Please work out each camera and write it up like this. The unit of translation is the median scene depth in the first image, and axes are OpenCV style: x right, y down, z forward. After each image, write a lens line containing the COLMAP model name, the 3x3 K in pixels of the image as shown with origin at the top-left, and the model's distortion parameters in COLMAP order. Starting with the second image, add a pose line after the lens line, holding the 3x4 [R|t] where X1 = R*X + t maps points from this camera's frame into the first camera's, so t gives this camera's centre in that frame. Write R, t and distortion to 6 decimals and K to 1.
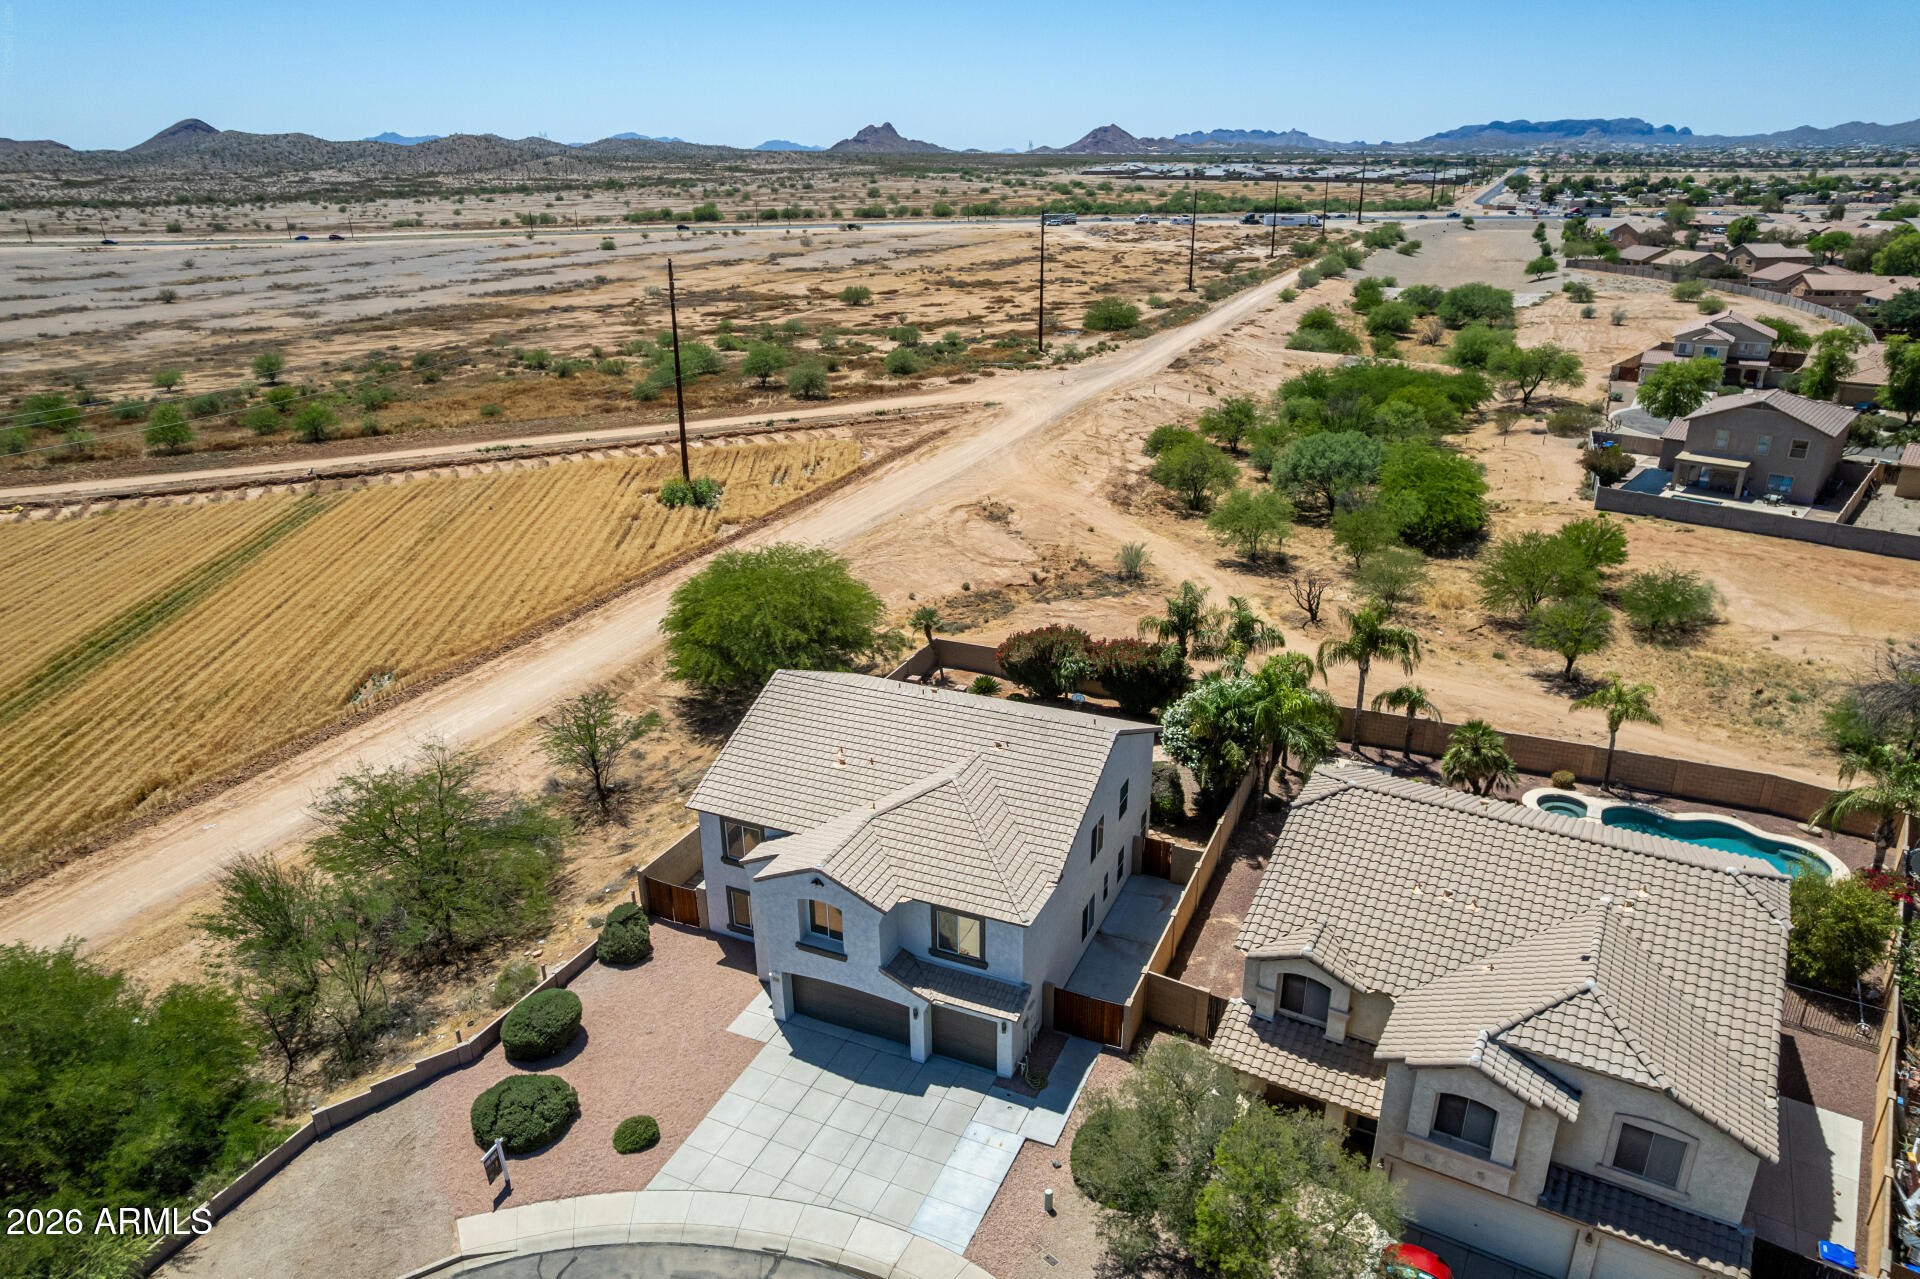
lens RADIAL K [[1256.8, 0, 963.6], [0, 1256.8, 645.9], [0, 0, 1]] dist [-0.069066, 0.062982]
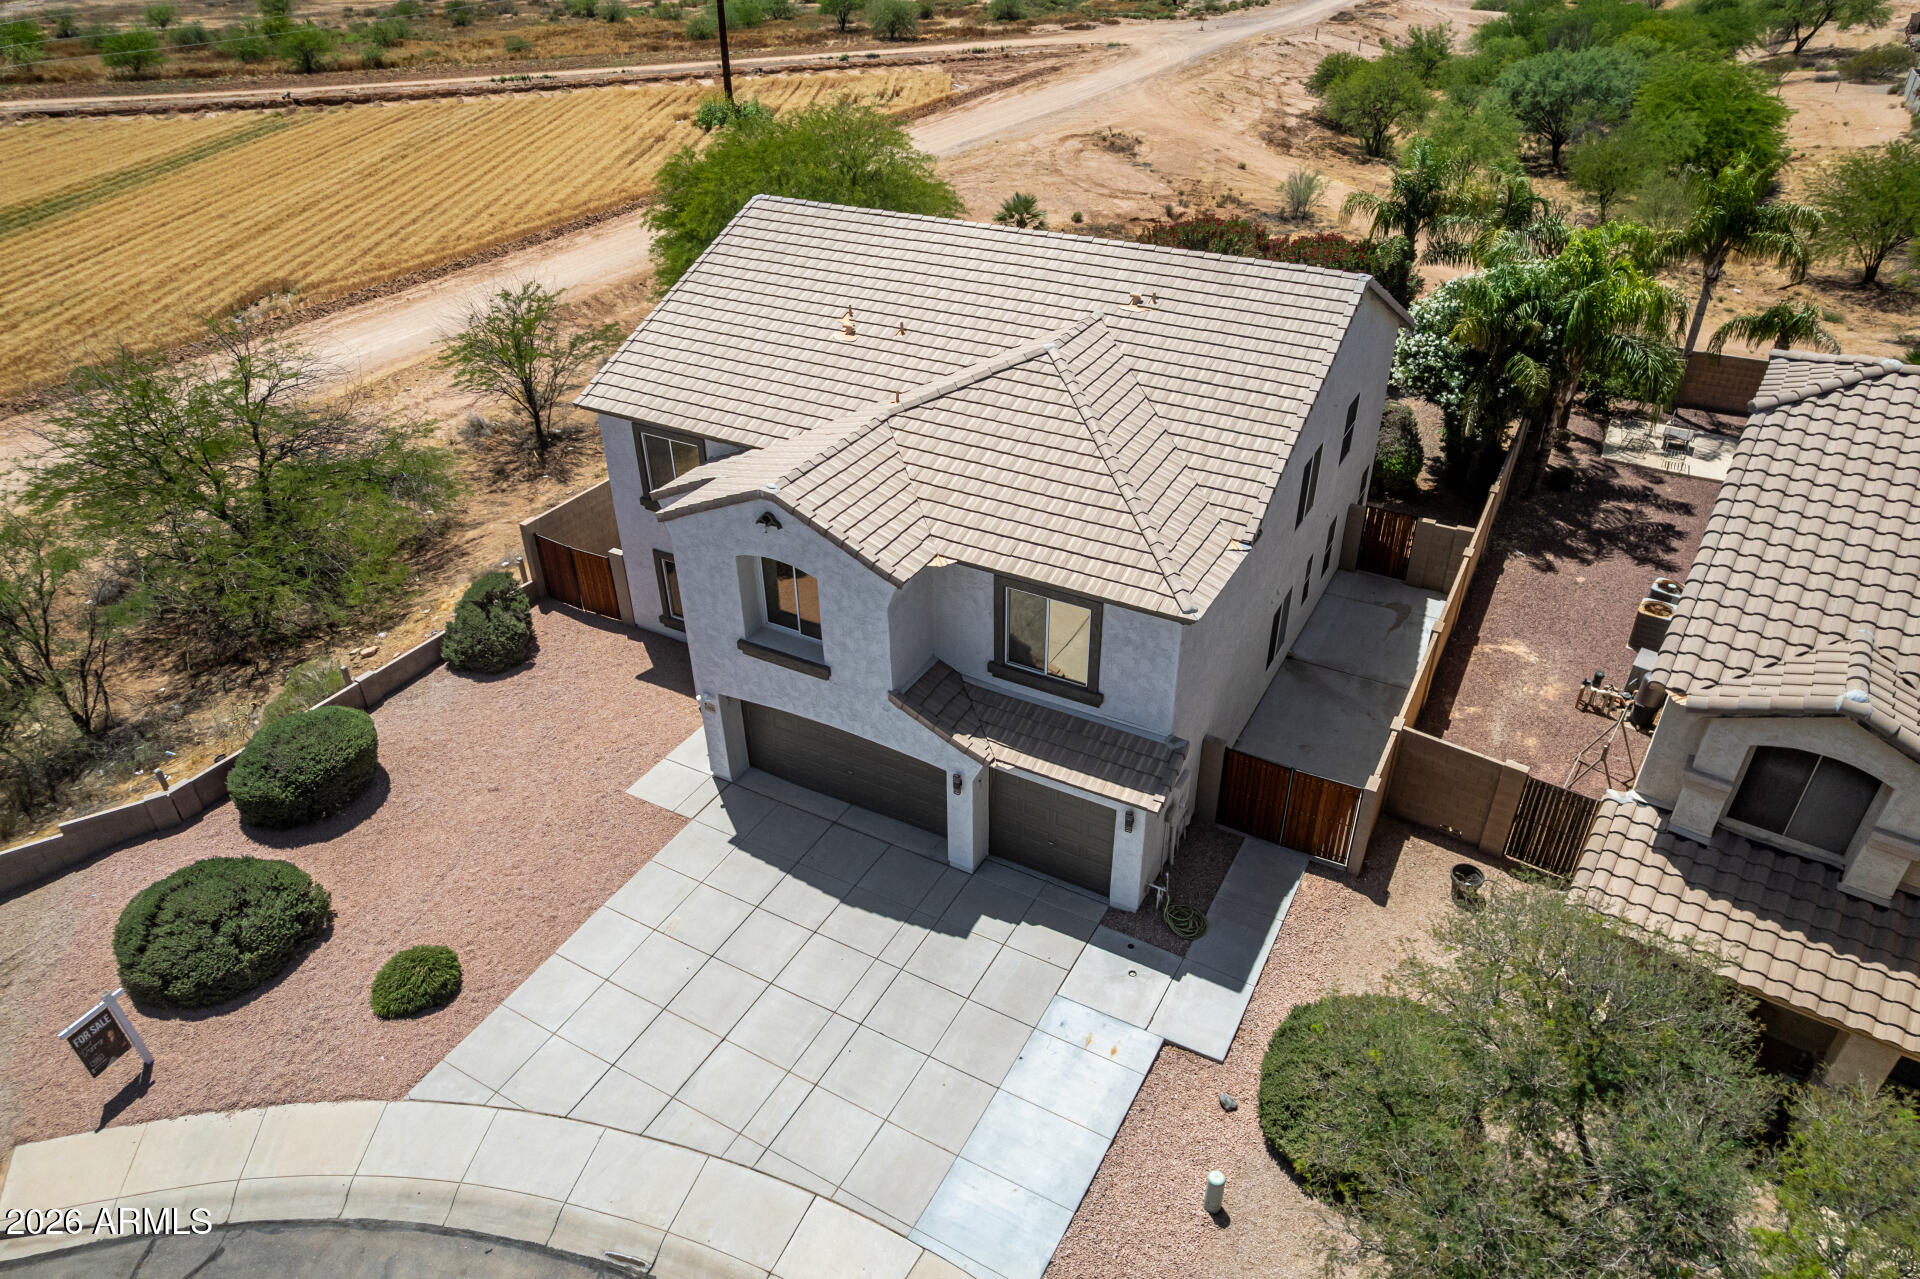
lens RADIAL K [[1226.5, 0, 963.2], [0, 1226.5, 647.8], [0, 0, 1]] dist [-0.069578, 0.061719]
pose [[0.996226, 0.044934, -0.074262, -0.000716], [-0.029364, 0.979598, 0.198810, 0.100927], [0.081681, -0.195879, 0.977220, 0.376789]]
